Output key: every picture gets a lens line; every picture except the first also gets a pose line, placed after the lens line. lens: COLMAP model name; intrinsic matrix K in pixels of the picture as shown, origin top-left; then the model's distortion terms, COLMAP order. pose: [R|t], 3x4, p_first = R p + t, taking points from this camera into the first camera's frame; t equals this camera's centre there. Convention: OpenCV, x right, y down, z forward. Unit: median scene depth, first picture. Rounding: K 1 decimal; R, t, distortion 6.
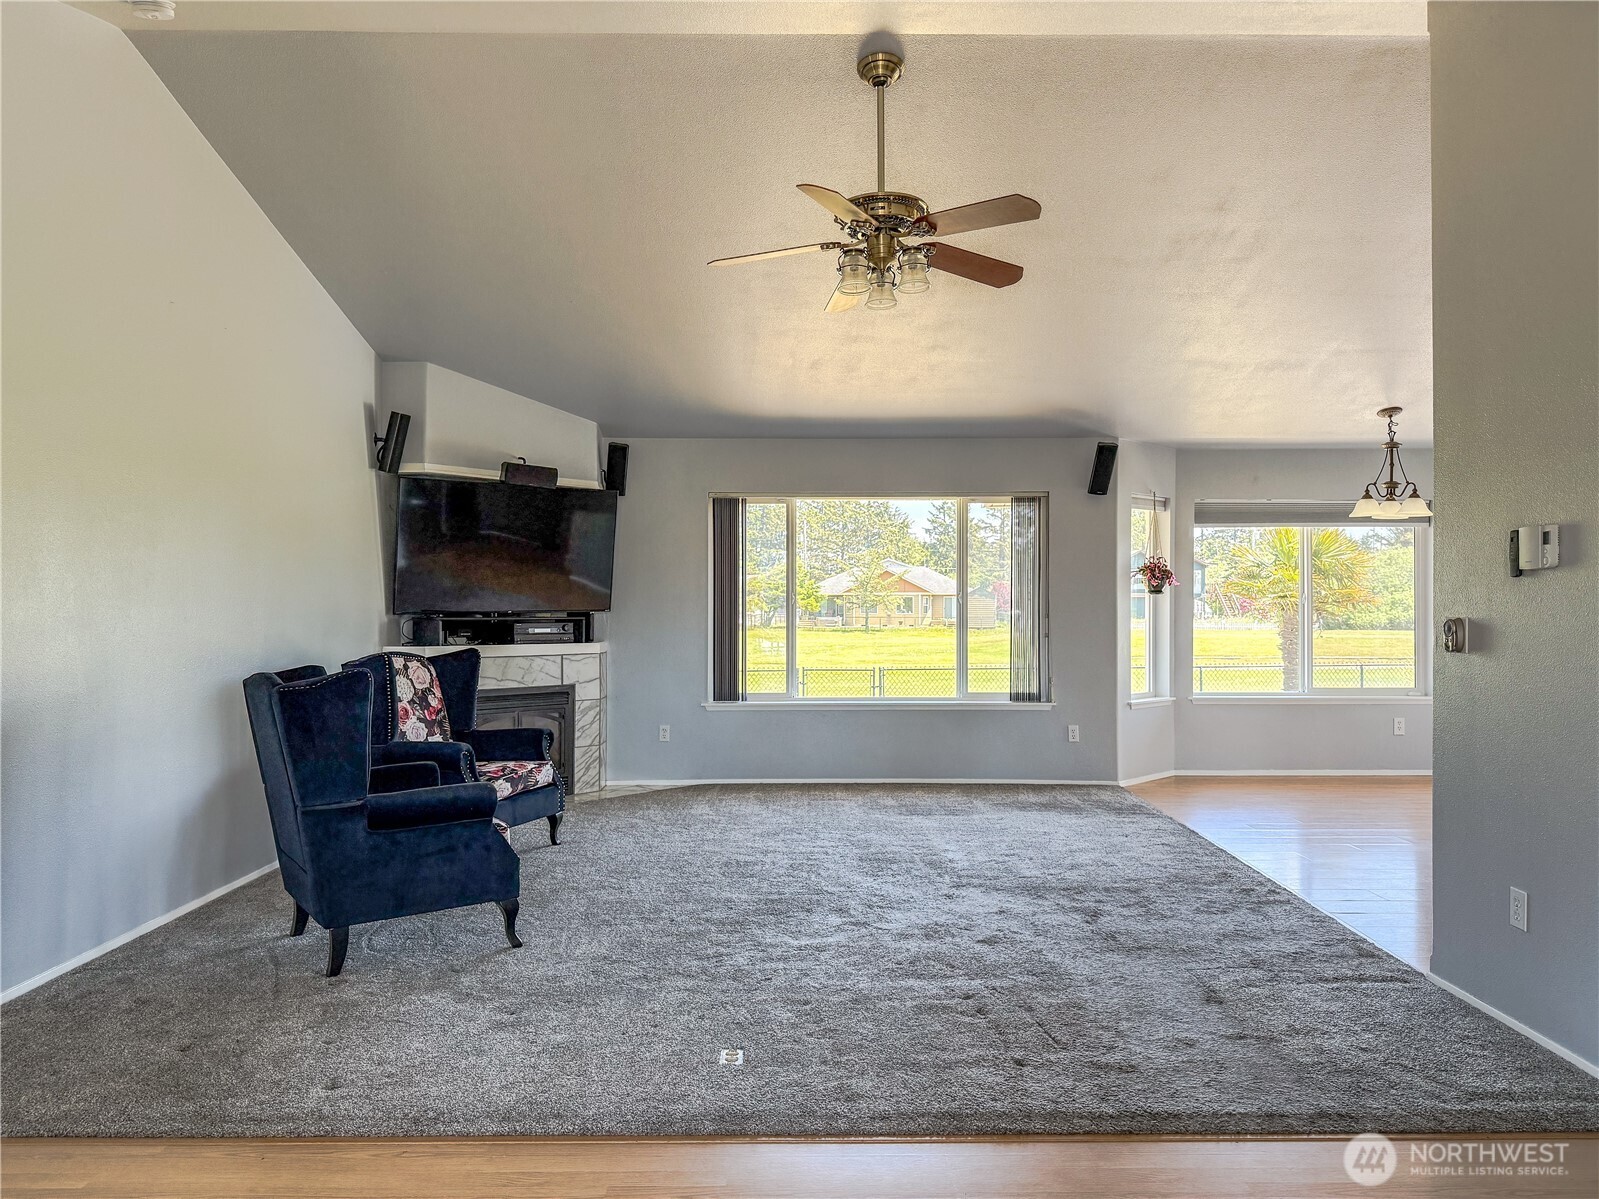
lens RADIAL K [[1132.5, 0, 862.1], [0, 1132.5, 590.5], [0, 0, 1]] dist [0.070035, -0.082327]
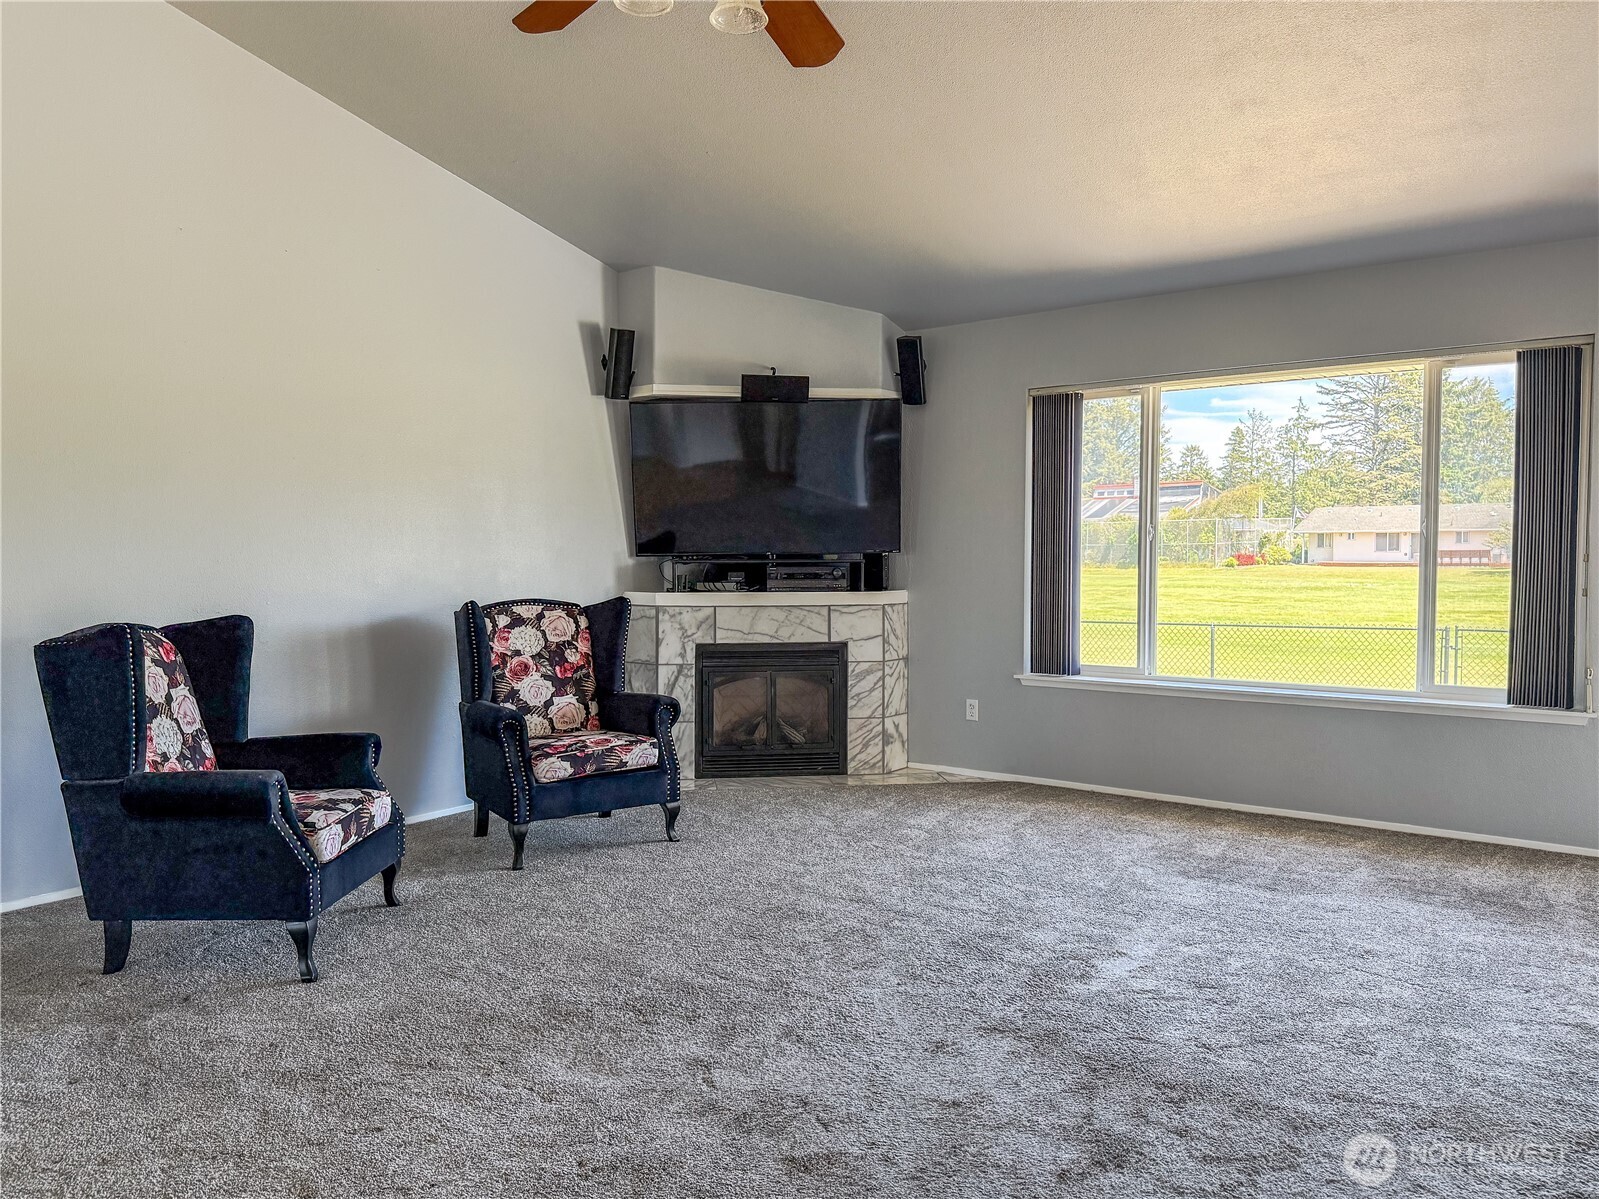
lens RADIAL K [[1132.5, 0, 921.2], [0, 1132.5, 622.6], [0, 0, 1]] dist [0.070035, -0.082327]
pose [[0.770940, 0.036324, -0.635871, 0.312376], [0.014907, 0.997070, 0.075030, 0.007954], [0.636733, -0.067322, 0.768140, 0.411786]]
